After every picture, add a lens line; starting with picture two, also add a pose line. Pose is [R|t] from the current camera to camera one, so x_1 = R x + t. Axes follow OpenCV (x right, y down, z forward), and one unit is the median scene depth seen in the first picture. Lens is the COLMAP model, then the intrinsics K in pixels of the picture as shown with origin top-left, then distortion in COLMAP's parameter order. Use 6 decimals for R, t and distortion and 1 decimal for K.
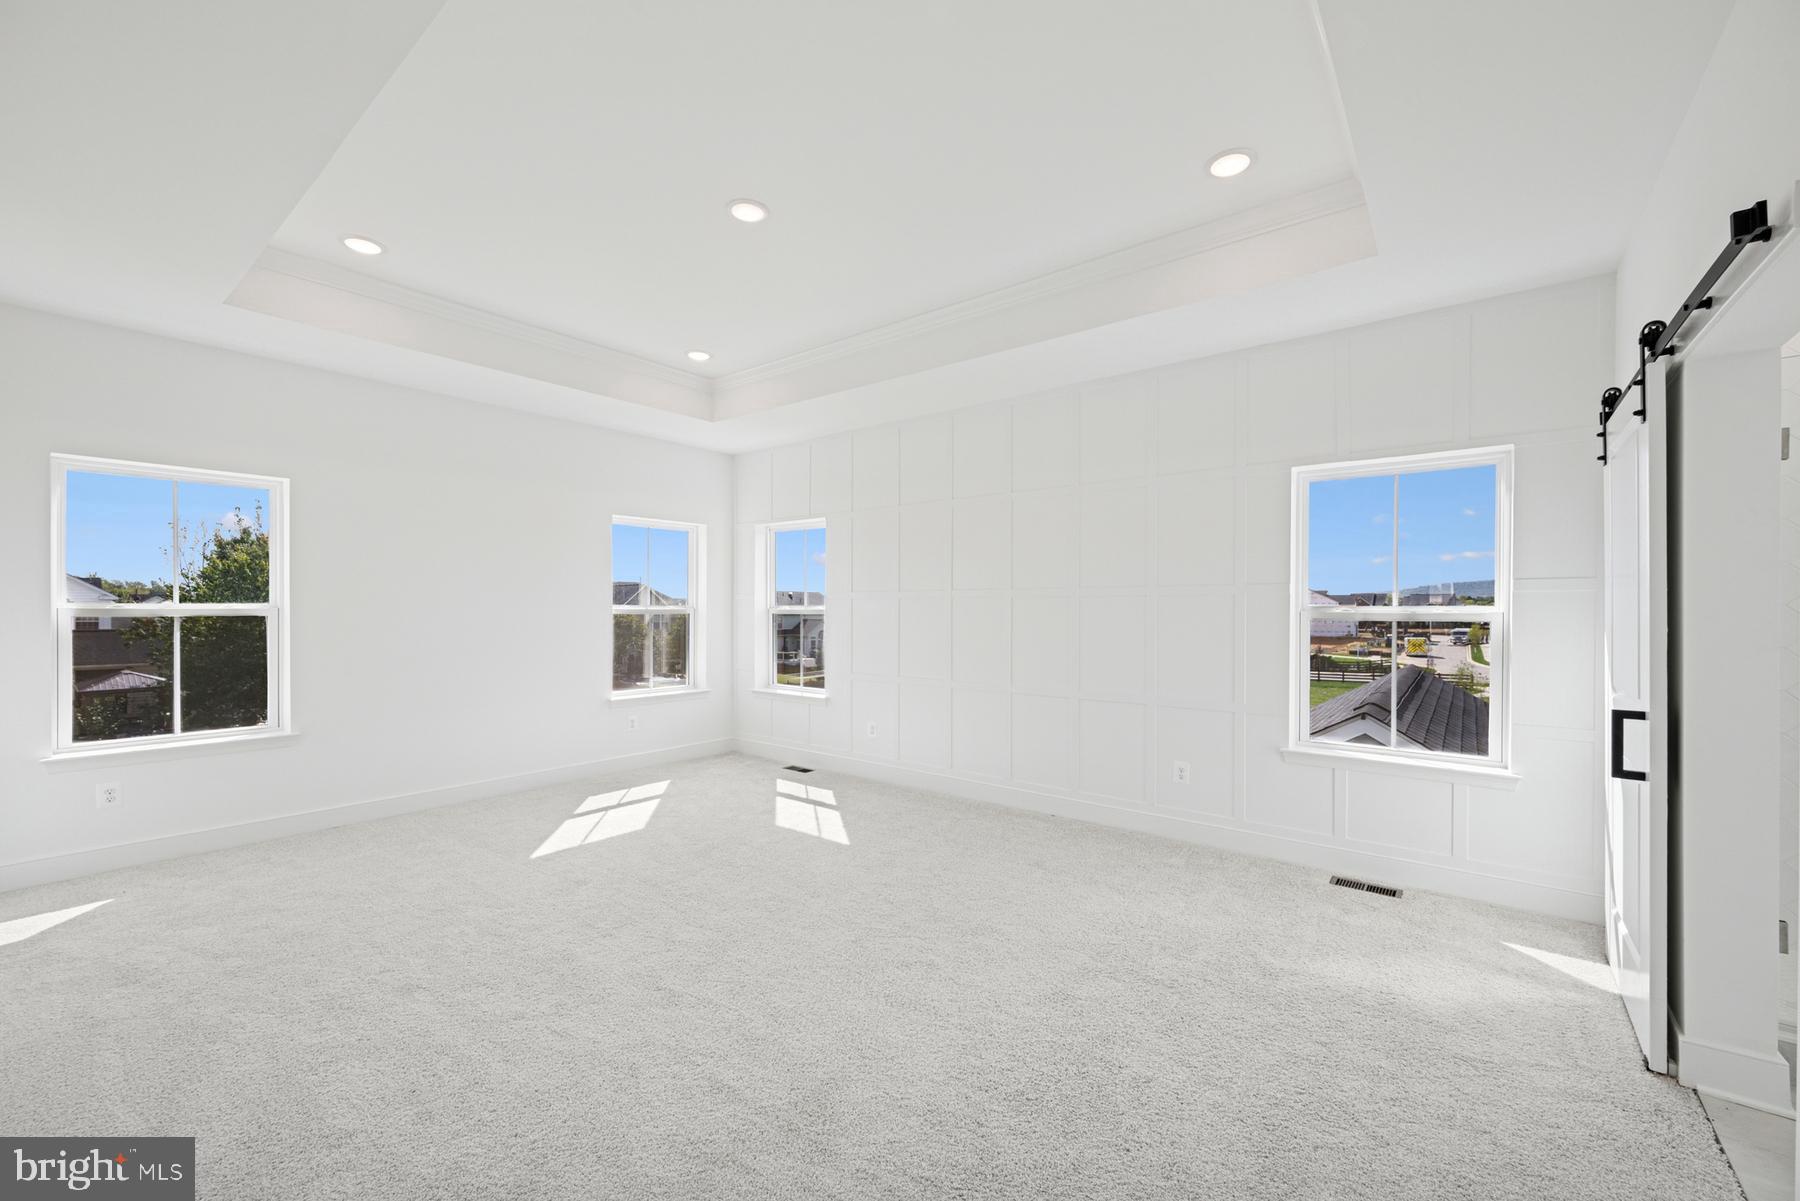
lens RADIAL K [[705.5, 0, 899.4], [0, 705.5, 605.3], [0, 0, 1]] dist [-0.000080, -0.000168]
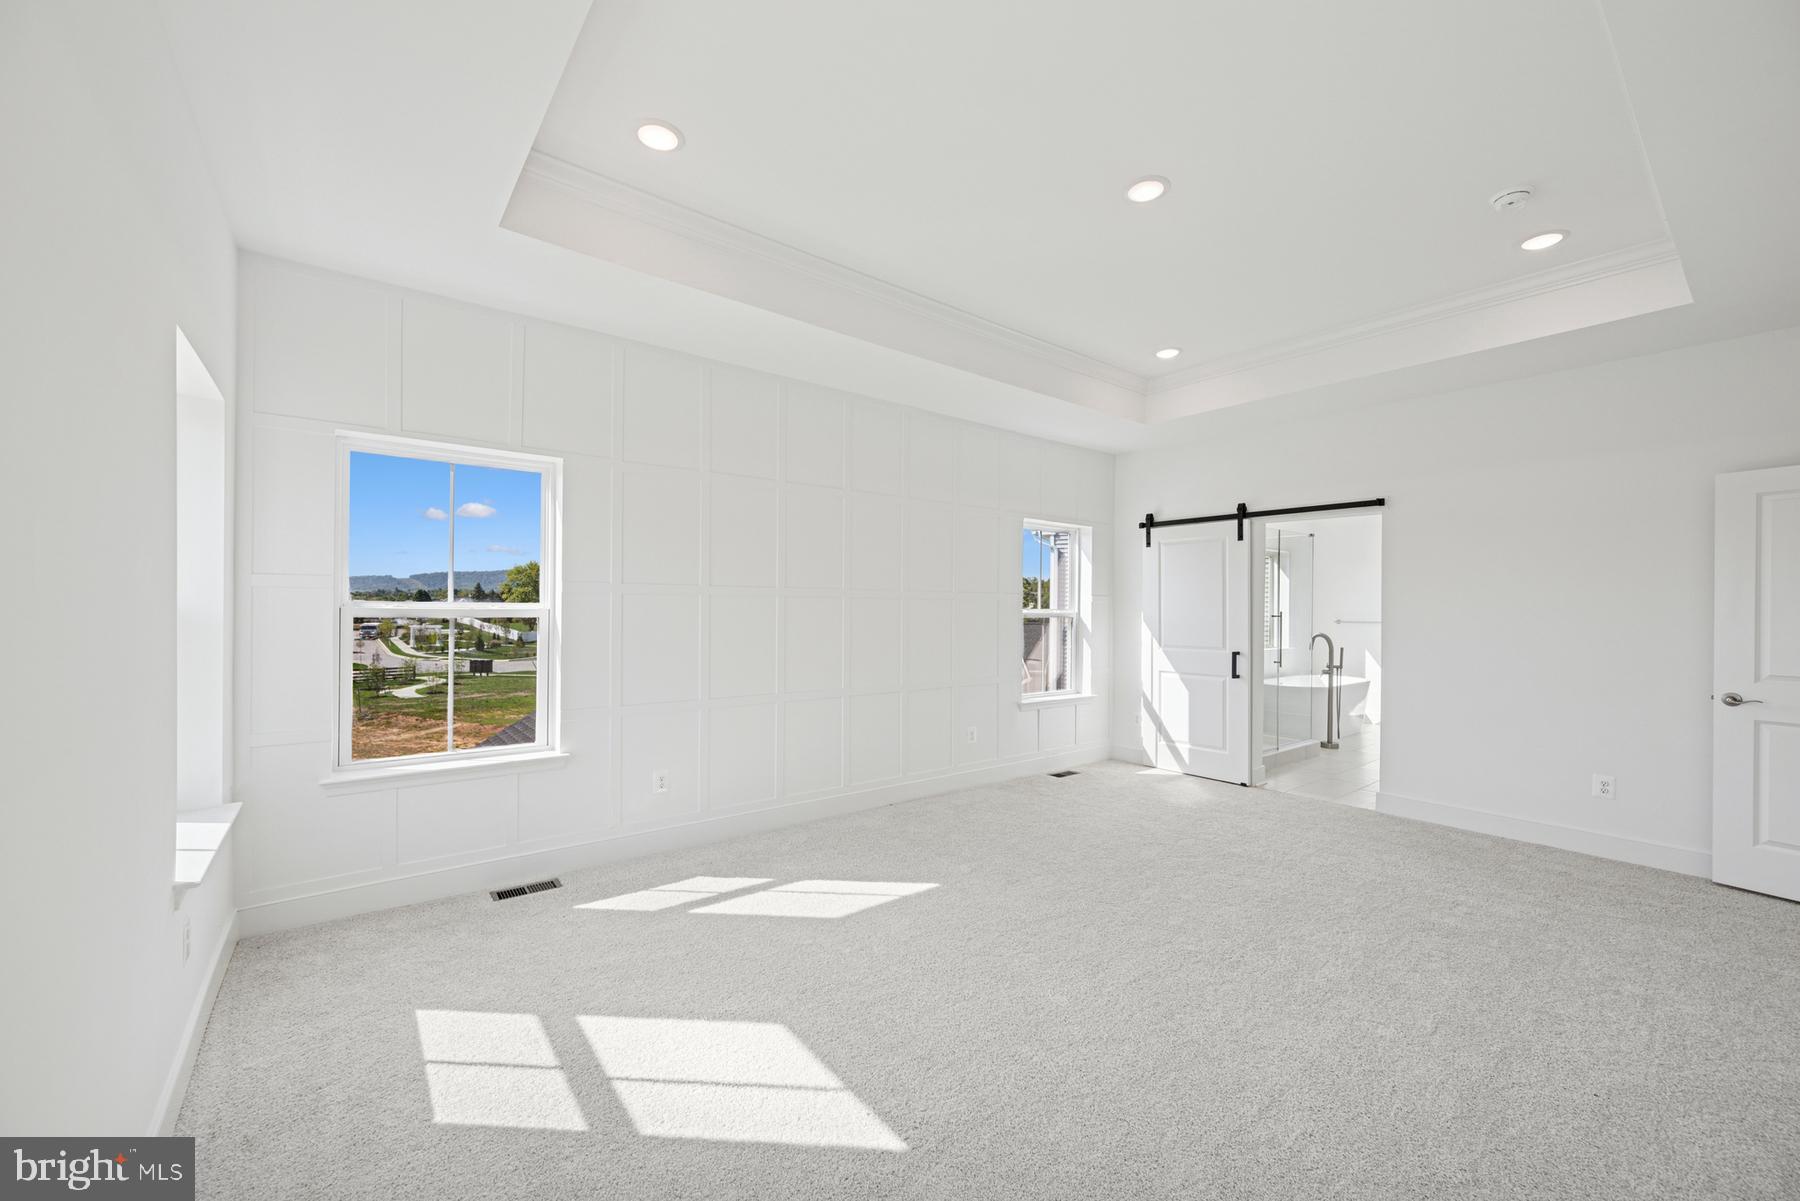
lens RADIAL K [[797.2, 0, 900.0], [0, 797.2, 600.5], [0, 0, 1]] dist [0.002165, 0.000092]
pose [[0.216337, 0.008031, 0.976286, -0.316975], [-0.008126, 0.999946, -0.006425, 0.000335], [-0.976285, -0.006543, 0.216390, 0.258844]]
